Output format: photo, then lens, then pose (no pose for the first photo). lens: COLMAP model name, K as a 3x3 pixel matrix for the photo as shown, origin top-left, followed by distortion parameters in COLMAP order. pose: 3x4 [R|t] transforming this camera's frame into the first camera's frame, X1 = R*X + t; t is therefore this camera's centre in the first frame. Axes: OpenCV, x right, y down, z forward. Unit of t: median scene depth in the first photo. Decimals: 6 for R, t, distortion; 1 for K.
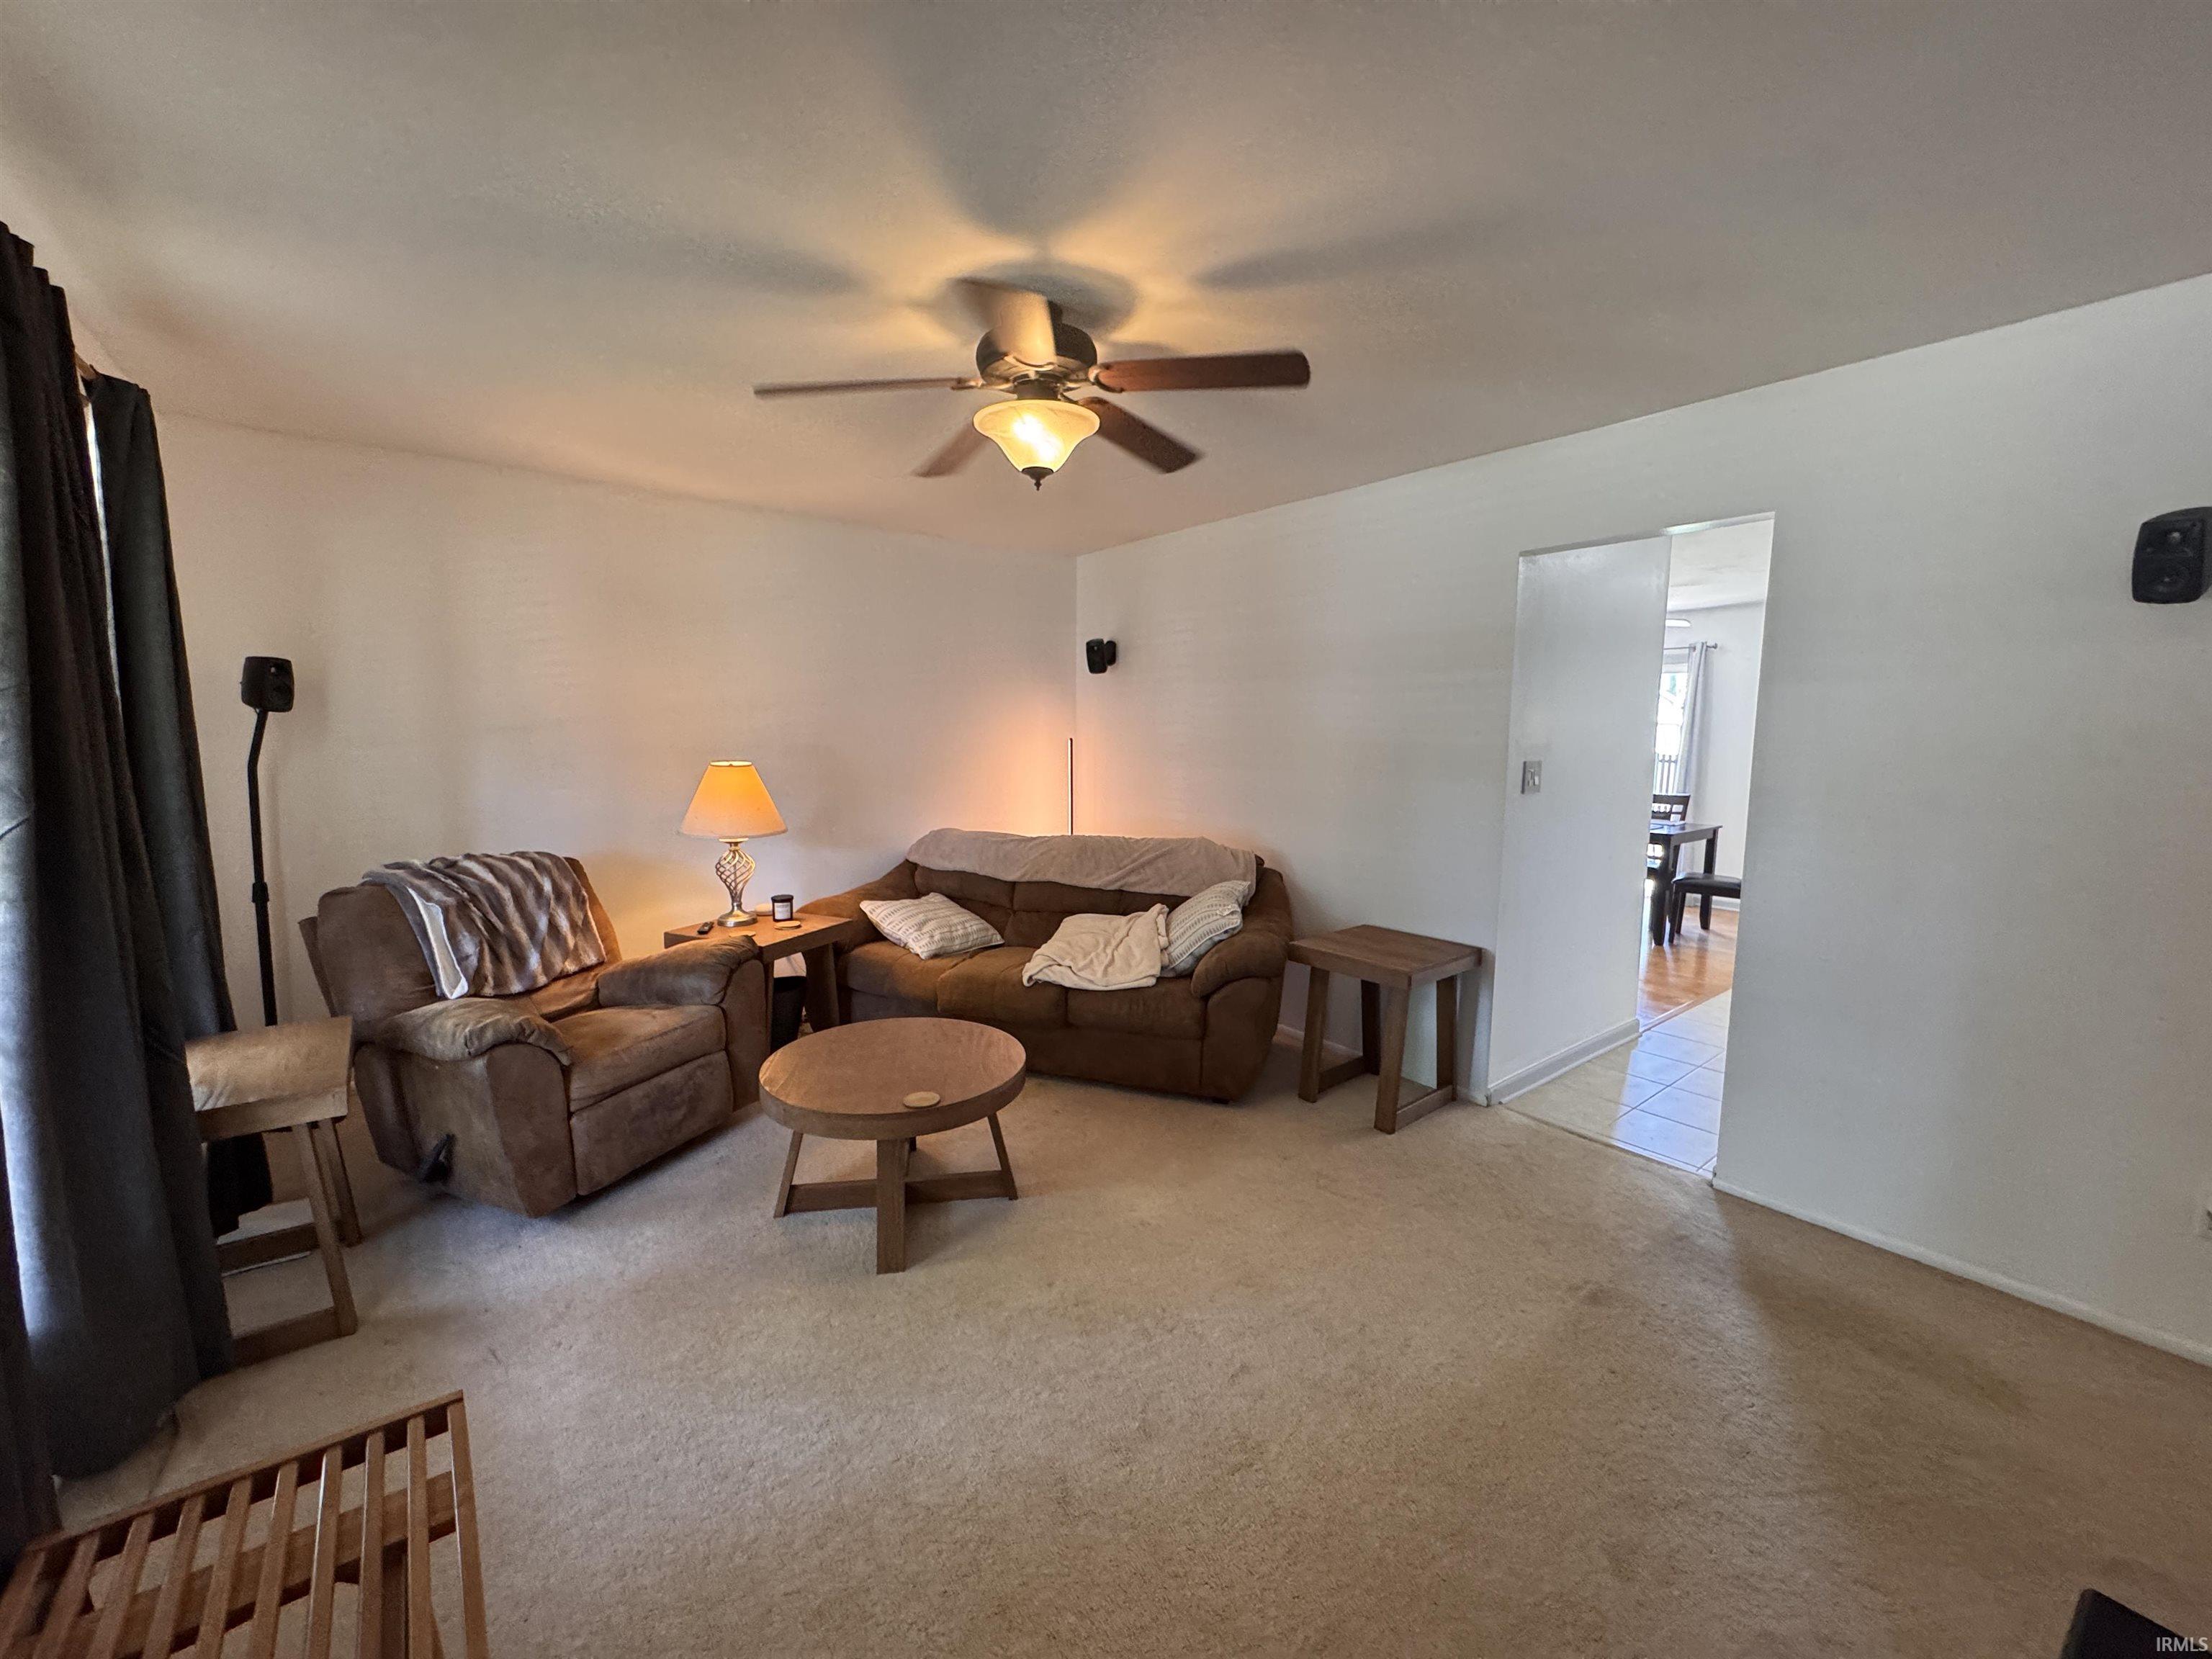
lens RADIAL K [[886.1, 0, 1106.0], [0, 886.1, 829.5], [0, 0, 1]] dist [-0.002346, 0.000918]
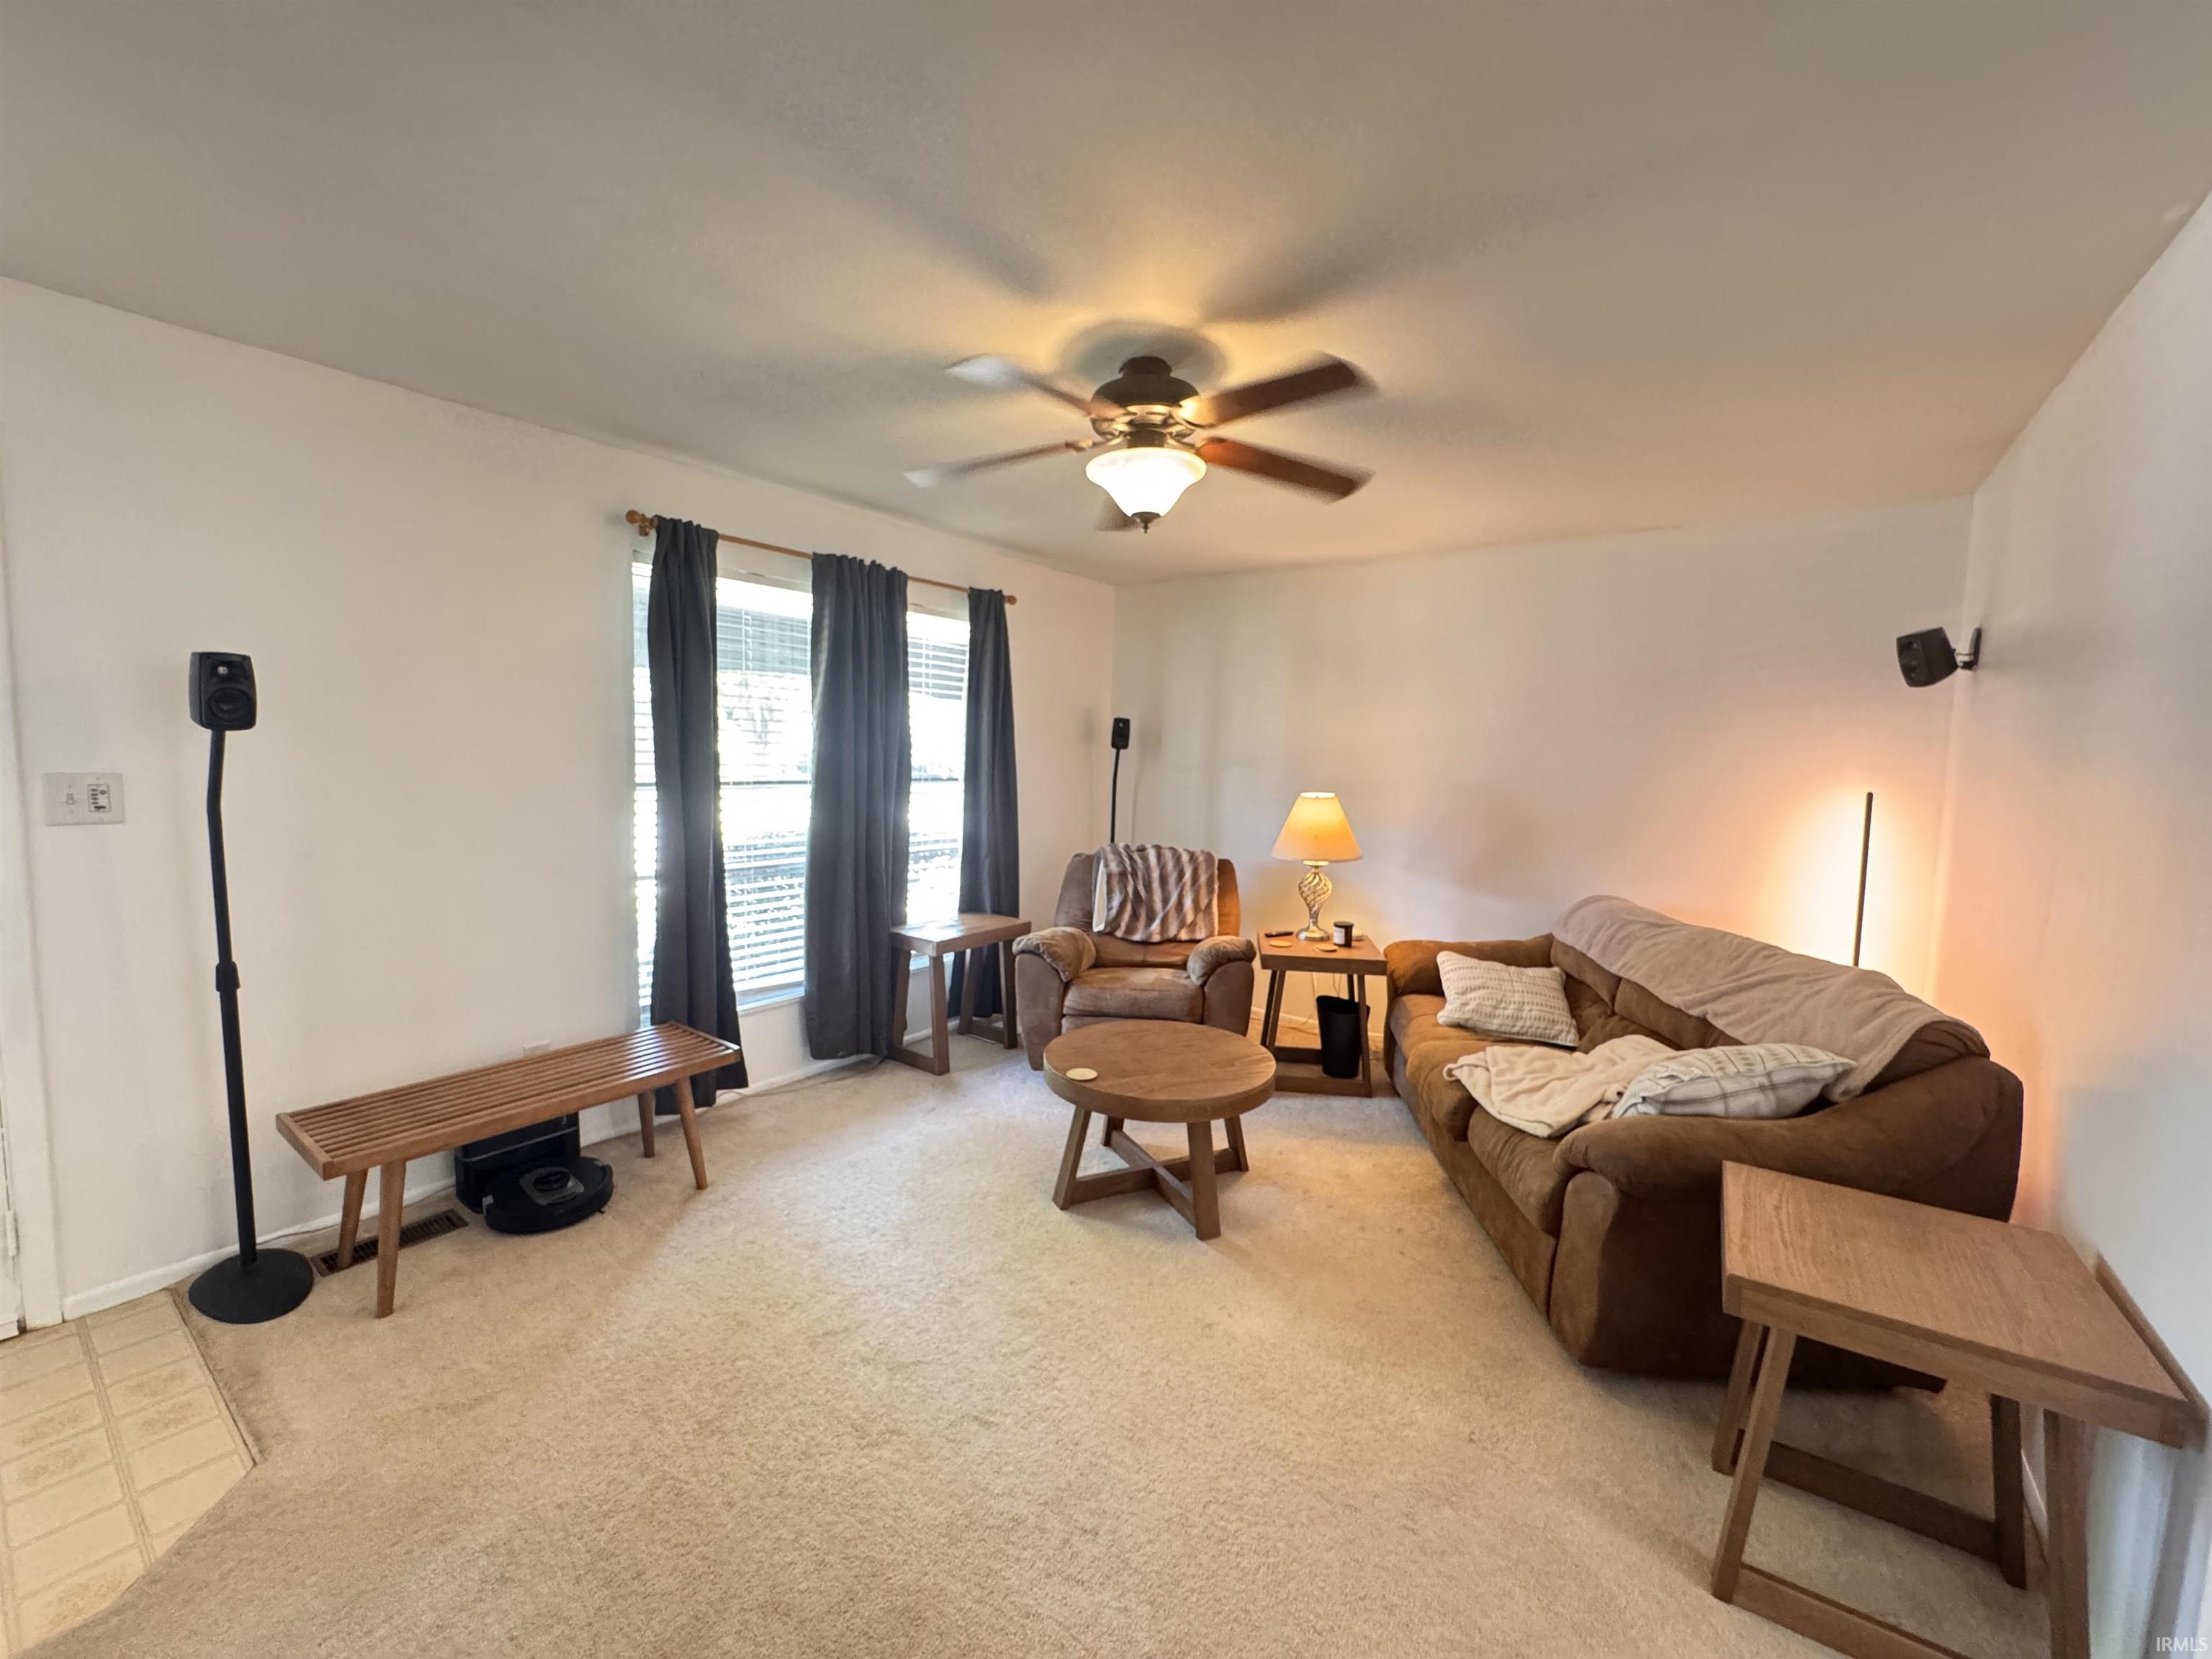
lens RADIAL K [[886.1, 0, 1106.0], [0, 886.1, 829.5], [0, 0, 1]] dist [-0.002346, 0.000918]
pose [[0.271225, 0.082183, -0.959001, 0.696550], [-0.132600, 0.990038, 0.047341, -0.058161], [0.953338, 0.114324, 0.279420, 0.517619]]
